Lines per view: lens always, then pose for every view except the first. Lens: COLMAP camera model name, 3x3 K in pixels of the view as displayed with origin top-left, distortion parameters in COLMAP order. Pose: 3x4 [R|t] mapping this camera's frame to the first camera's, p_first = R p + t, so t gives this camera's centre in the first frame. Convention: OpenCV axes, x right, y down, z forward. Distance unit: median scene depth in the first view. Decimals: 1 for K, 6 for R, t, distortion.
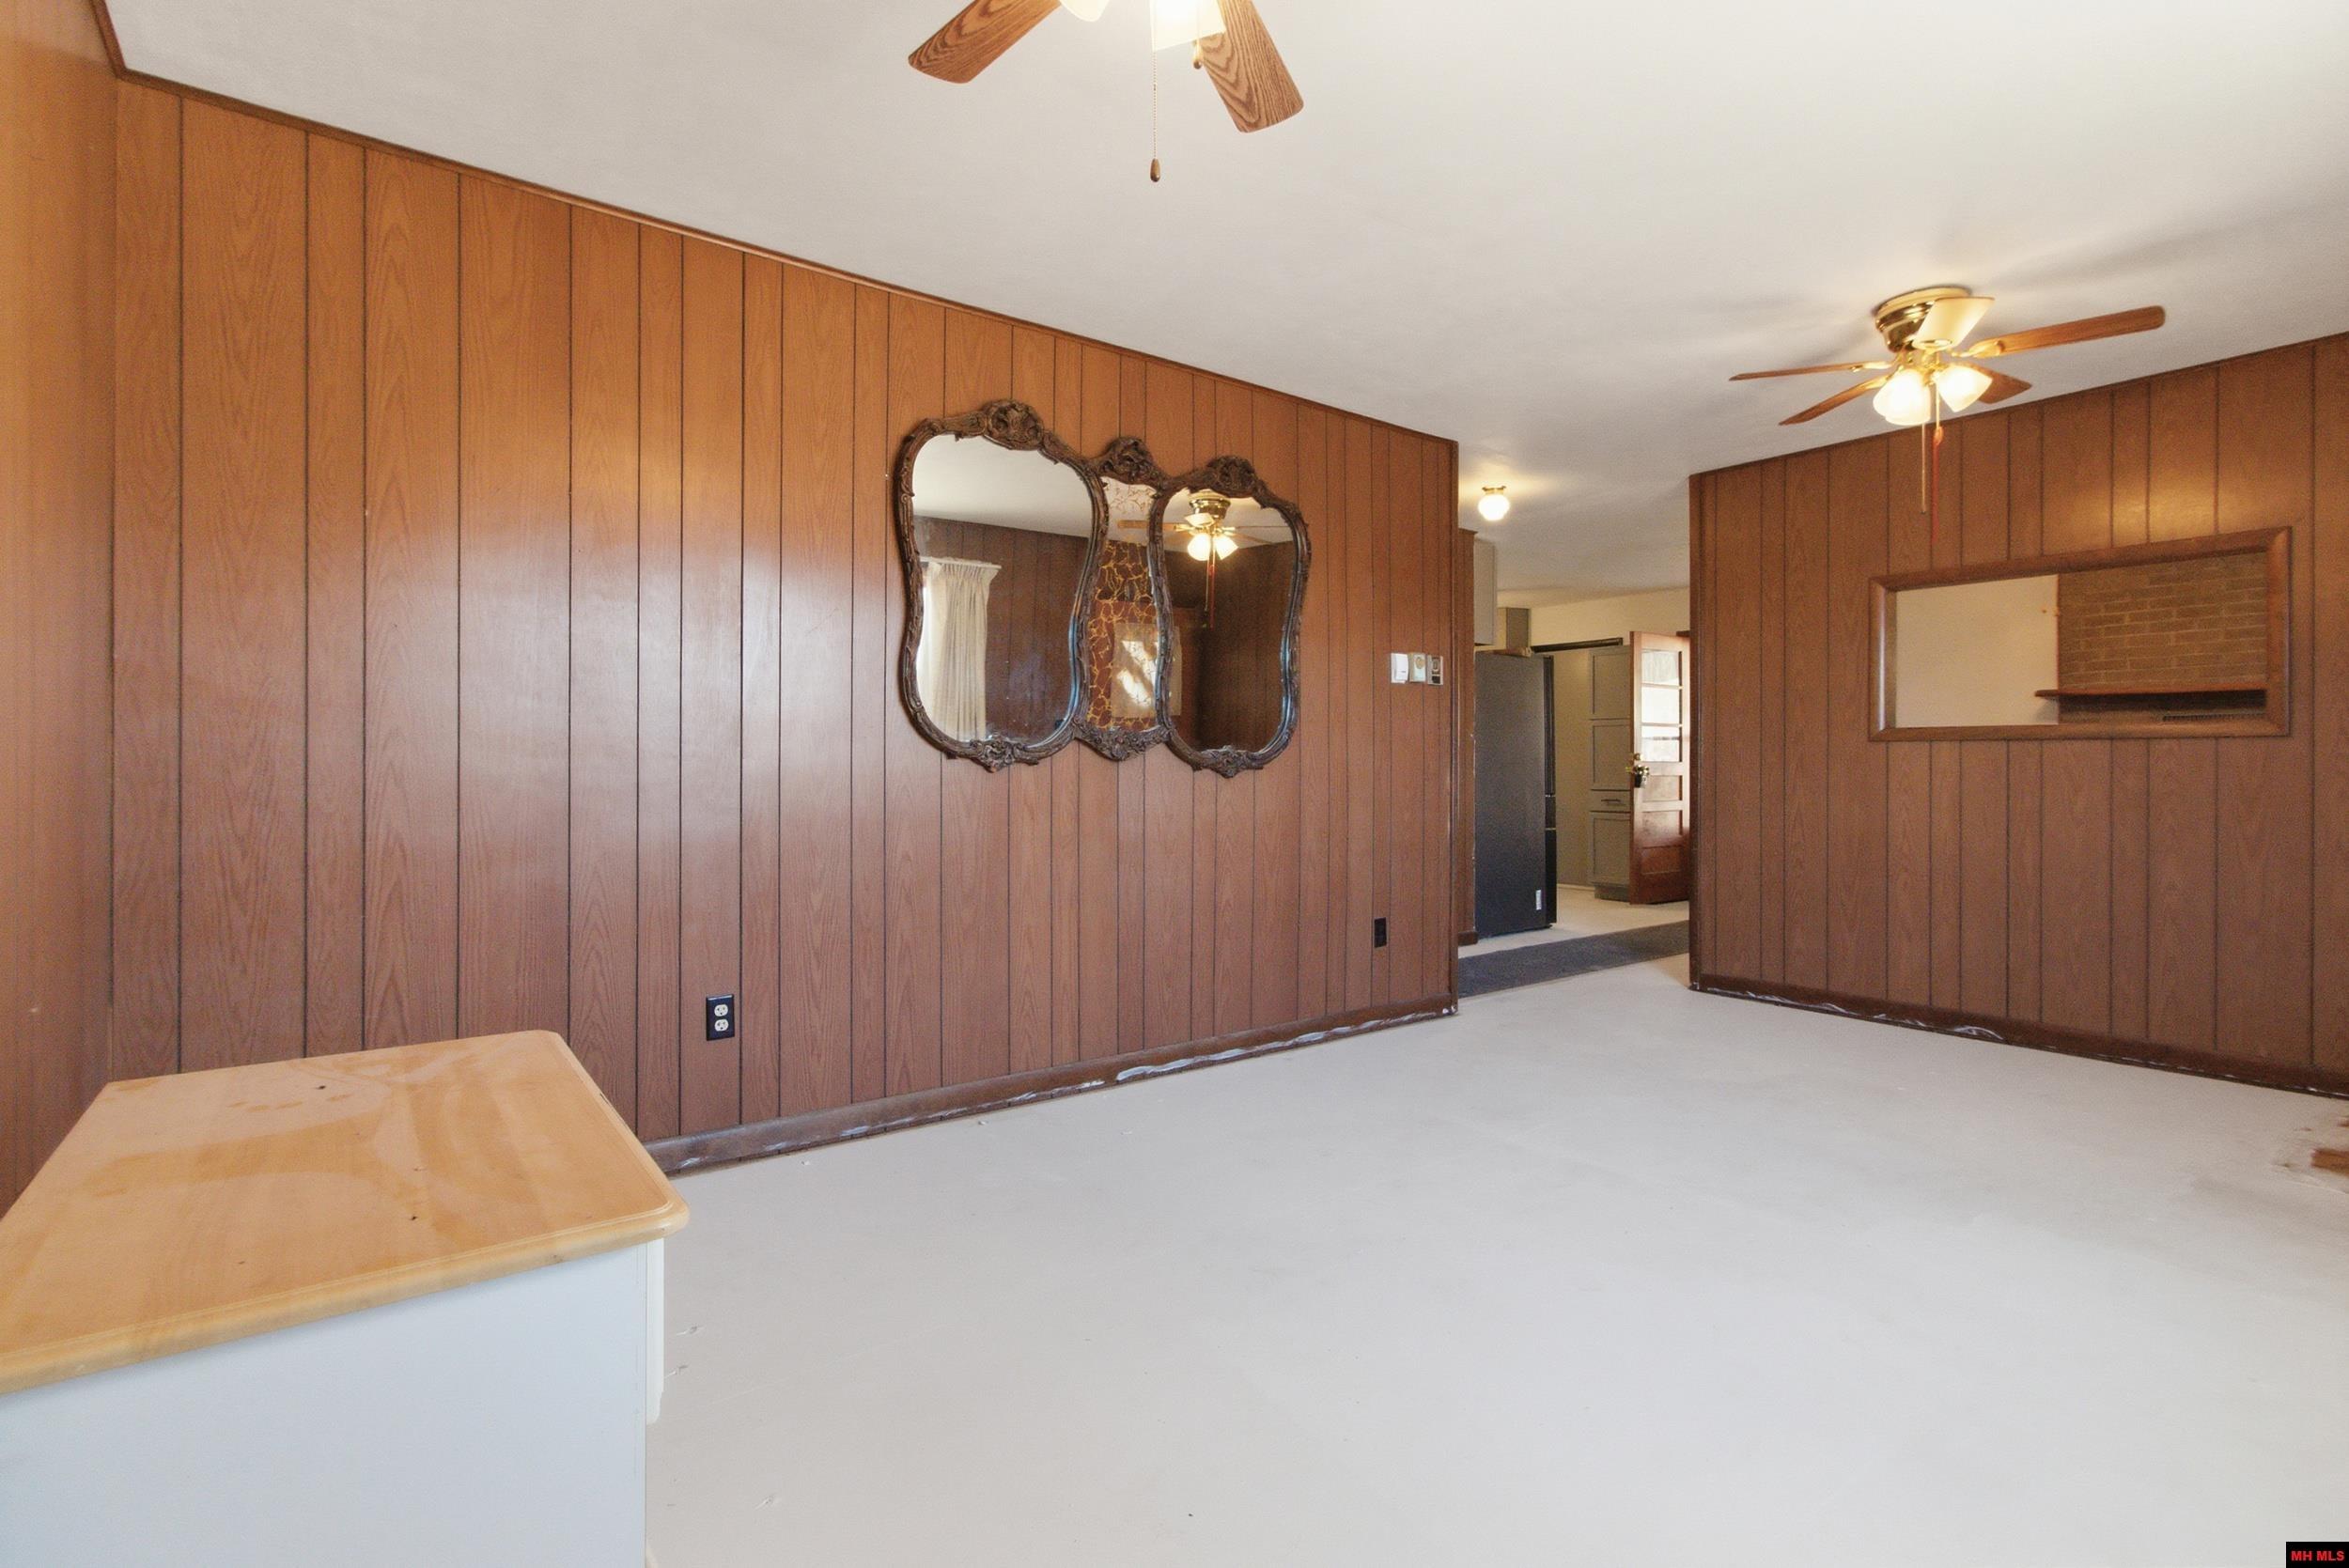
lens RADIAL K [[1115.1, 0, 1174.3], [0, 1115.1, 757.1], [0, 0, 1]] dist [-0.028951, 0.020918]
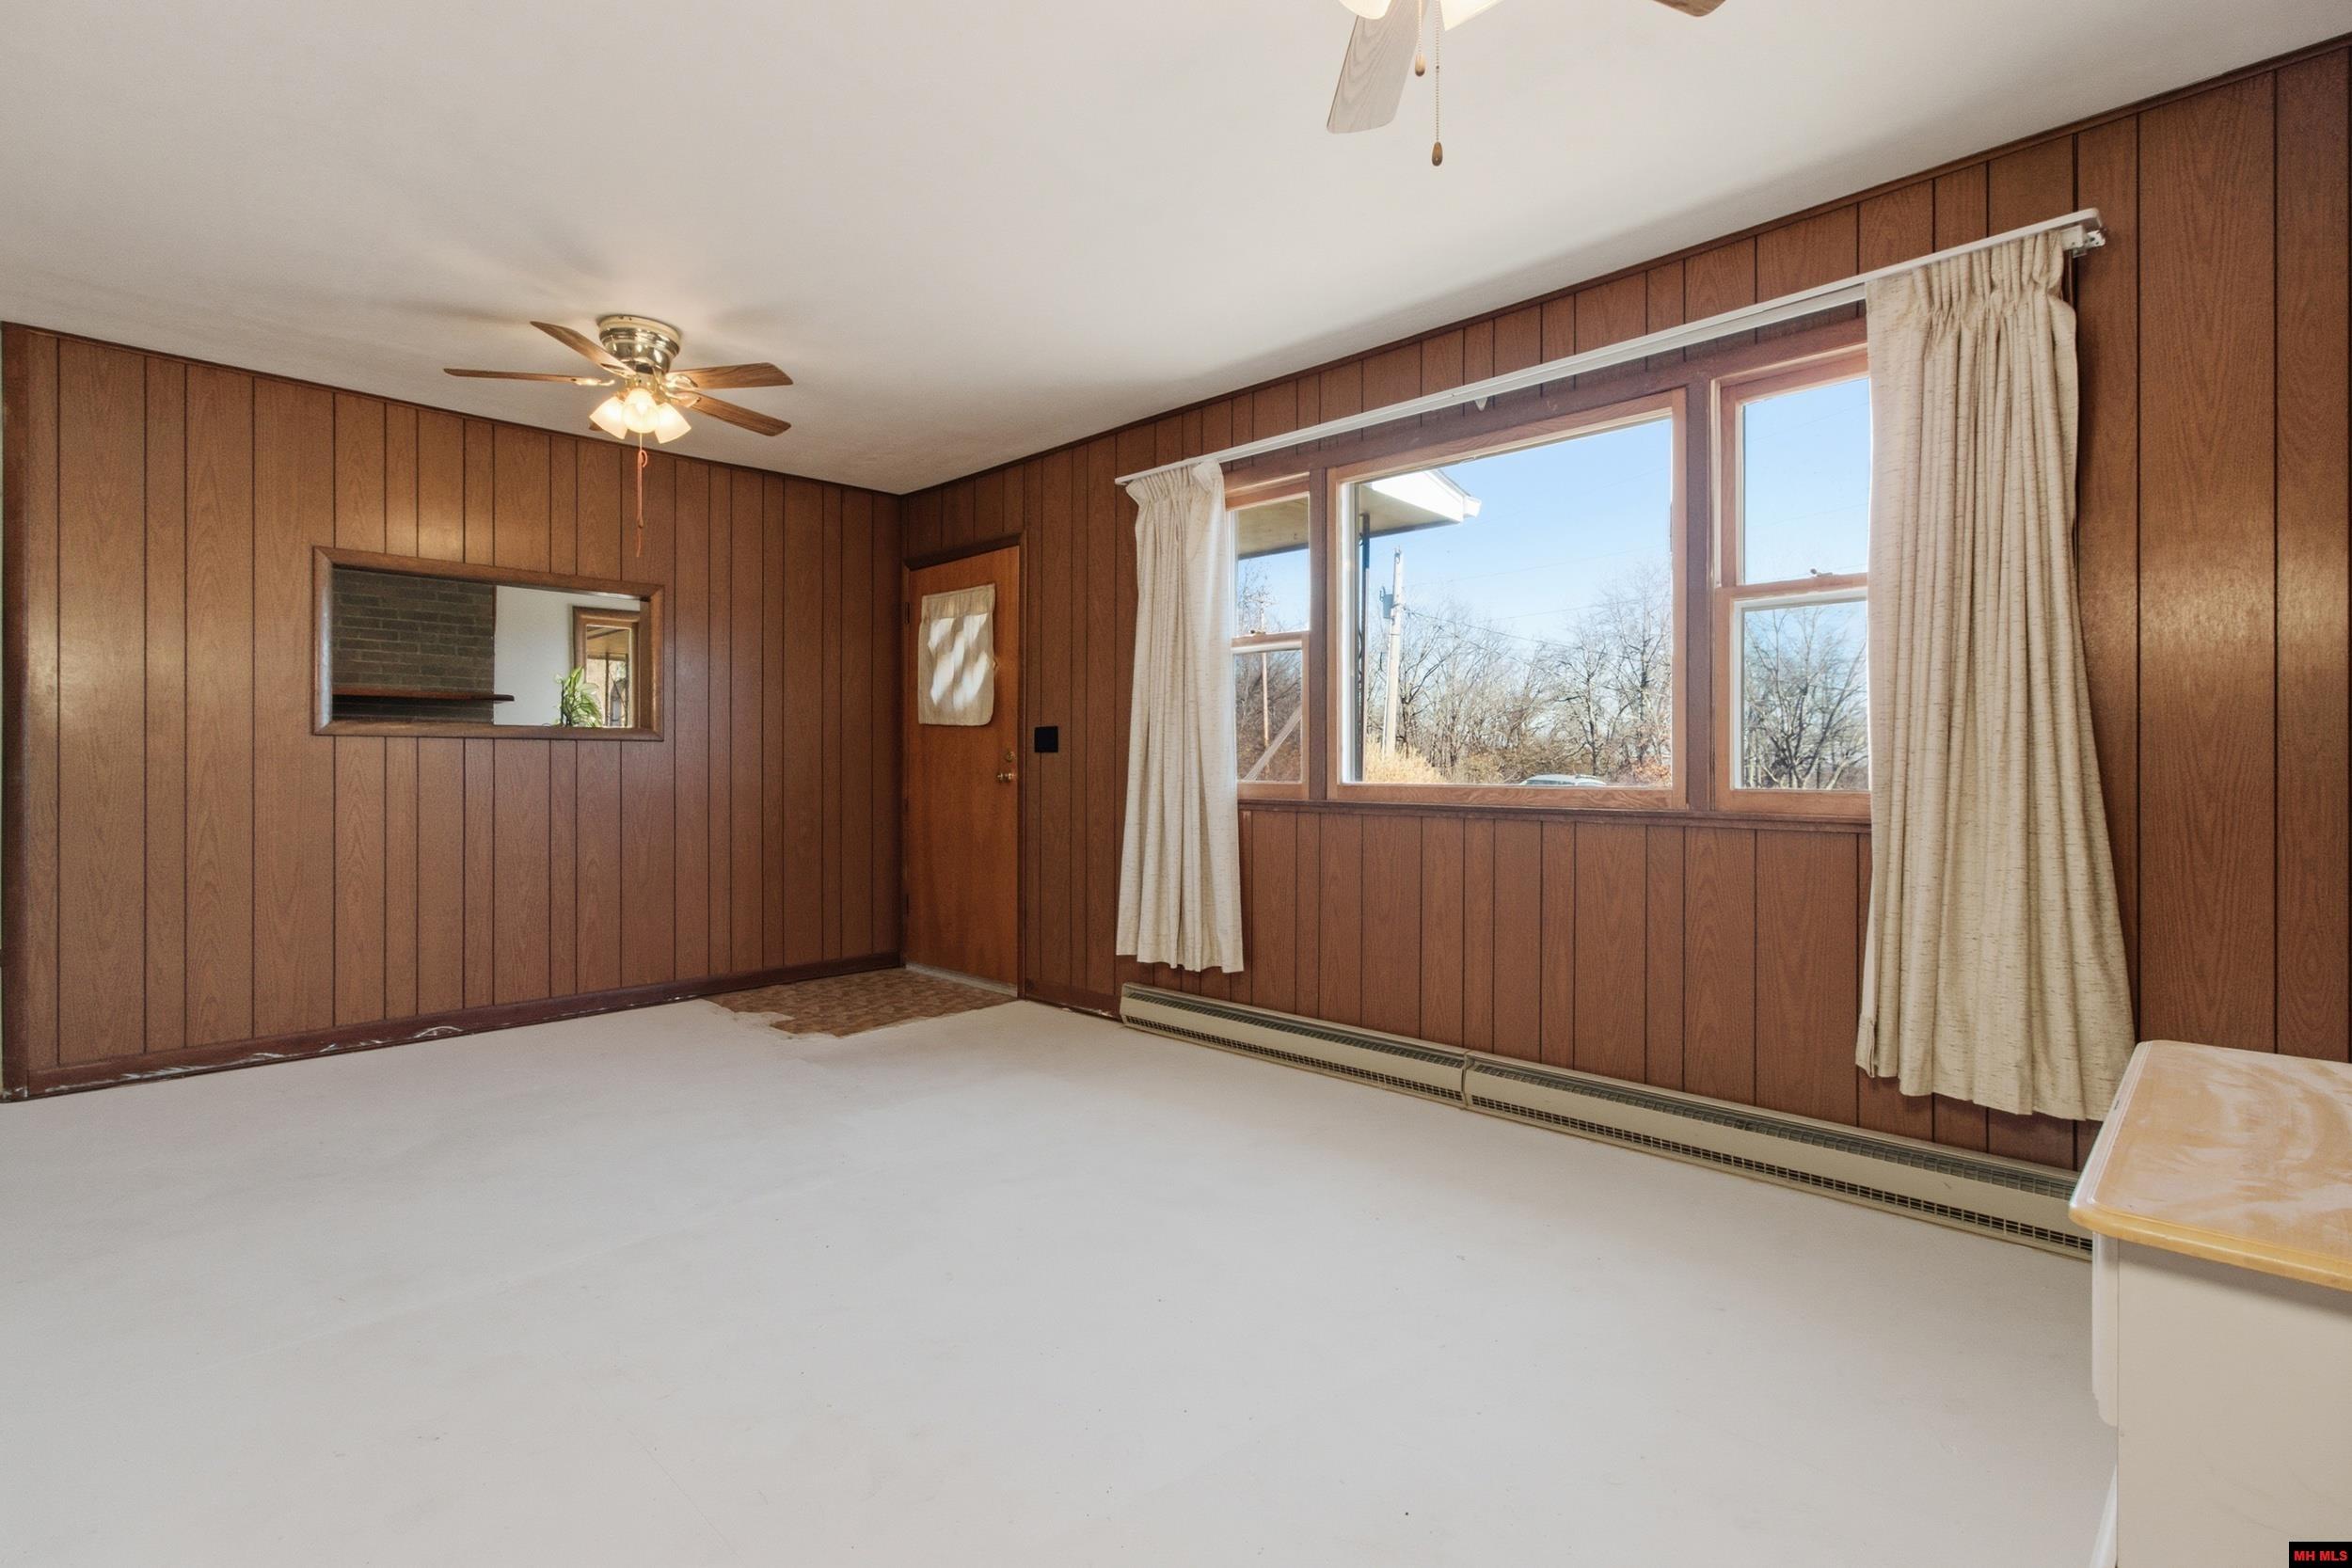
lens RADIAL K [[1120.3, 0, 1181.7], [0, 1120.3, 759.0], [0, 0, 1]] dist [-0.024861, 0.017398]
pose [[-0.154655, 0.005989, 0.987950, -0.361075], [-0.003862, 0.999970, -0.006667, 0.008330], [-0.987961, -0.004846, -0.154628, 0.494115]]
